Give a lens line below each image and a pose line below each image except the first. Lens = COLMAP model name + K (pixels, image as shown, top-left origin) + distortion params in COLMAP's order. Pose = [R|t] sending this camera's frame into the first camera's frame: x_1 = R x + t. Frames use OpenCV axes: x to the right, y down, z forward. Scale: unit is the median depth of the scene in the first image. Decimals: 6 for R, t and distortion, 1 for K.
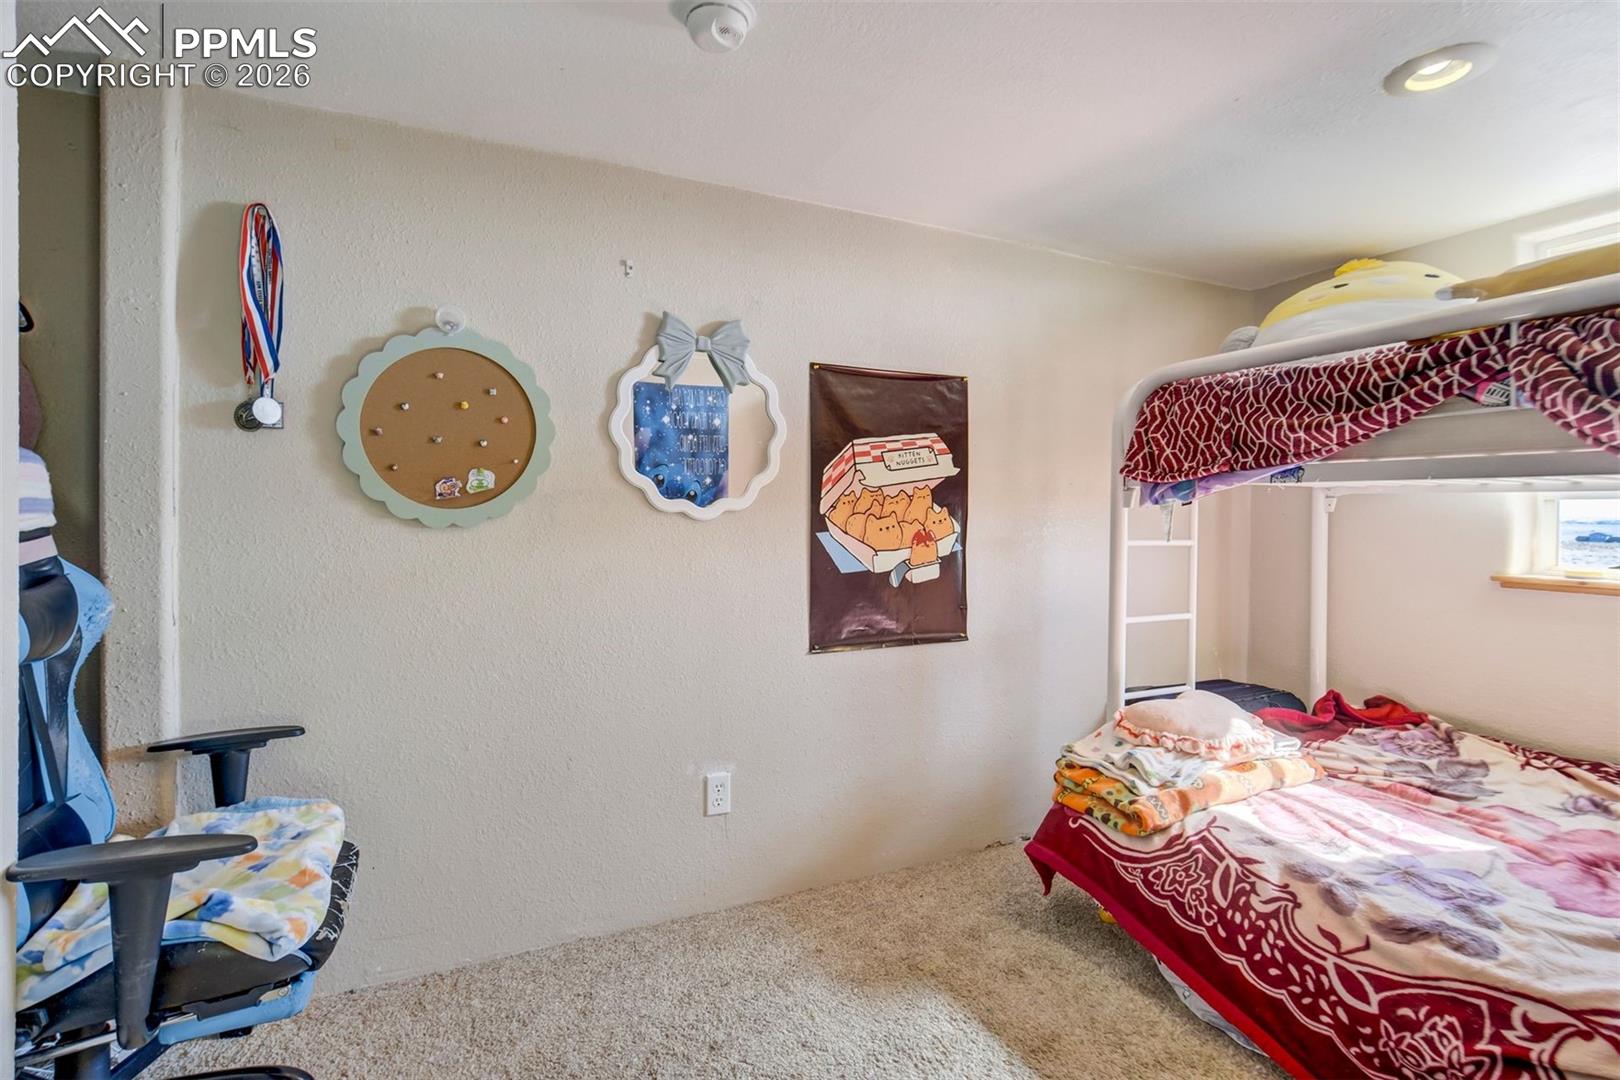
lens RADIAL K [[766.6, 0, 802.1], [0, 766.6, 519.8], [0, 0, 1]] dist [-0.031643, 0.022905]
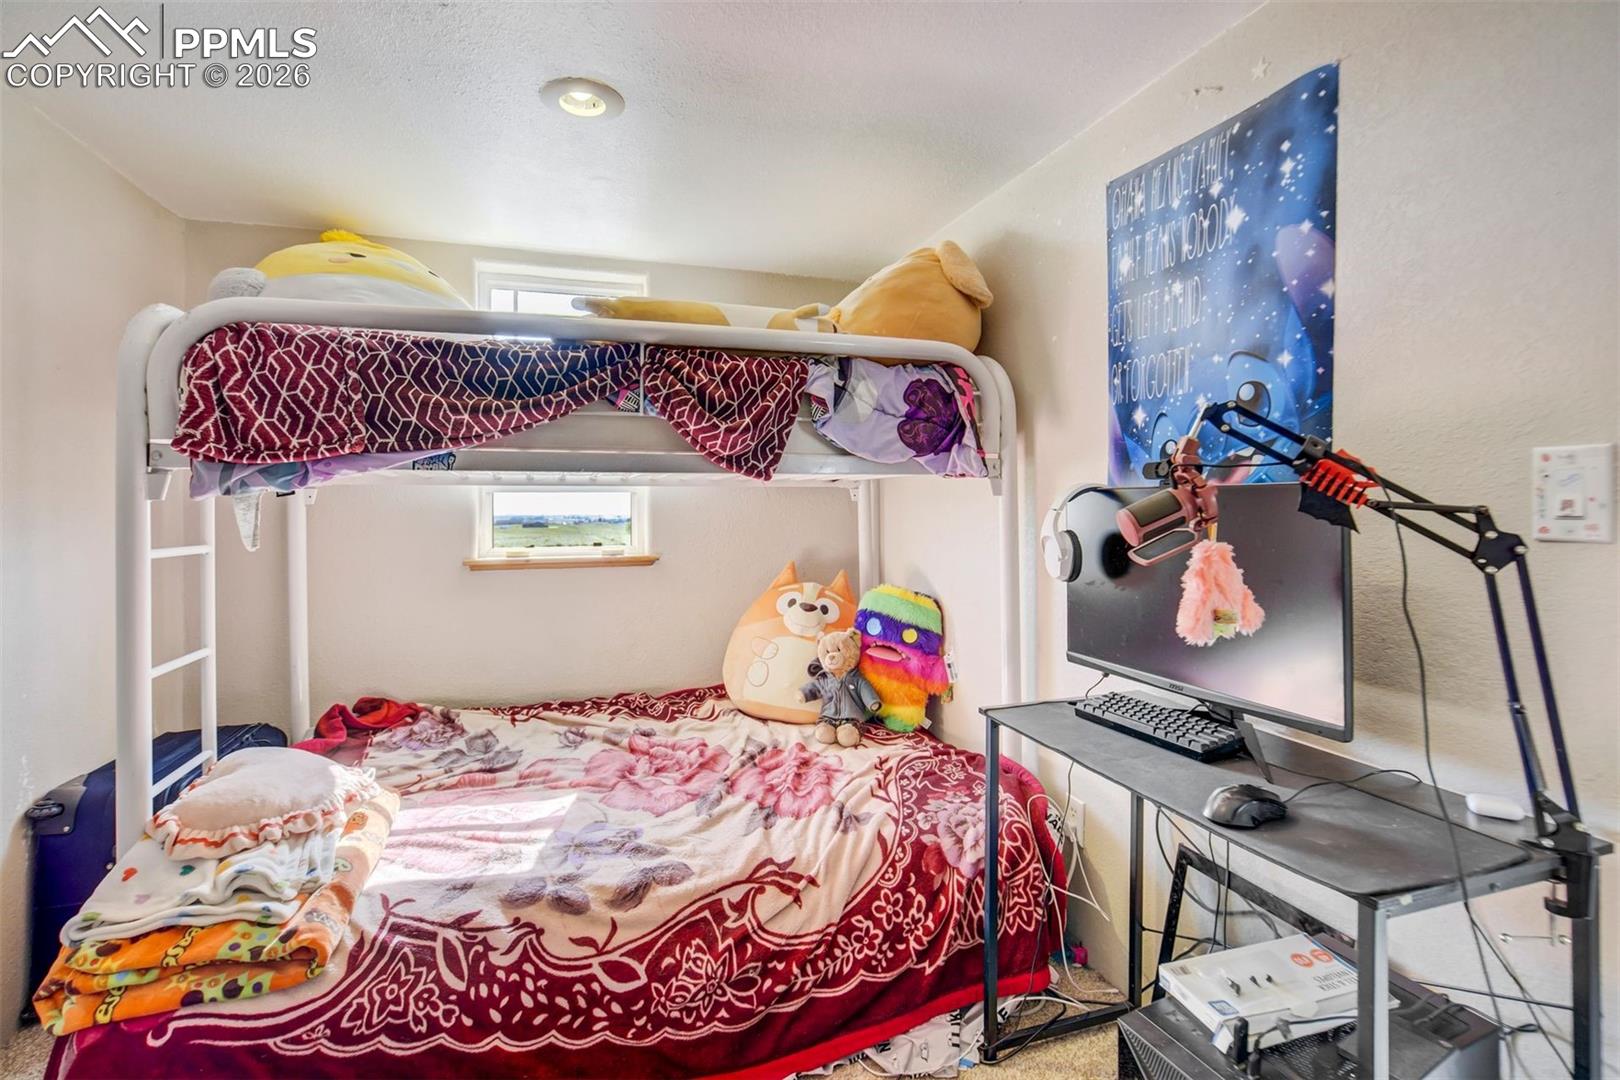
lens RADIAL K [[766.6, 0, 802.1], [0, 766.6, 519.8], [0, 0, 1]] dist [-0.031643, 0.022905]
pose [[0.113779, -0.020186, 0.993301, -0.193237], [0.021920, 0.999601, 0.017803, 0.000948], [-0.993264, 0.019748, 0.114177, 0.521262]]
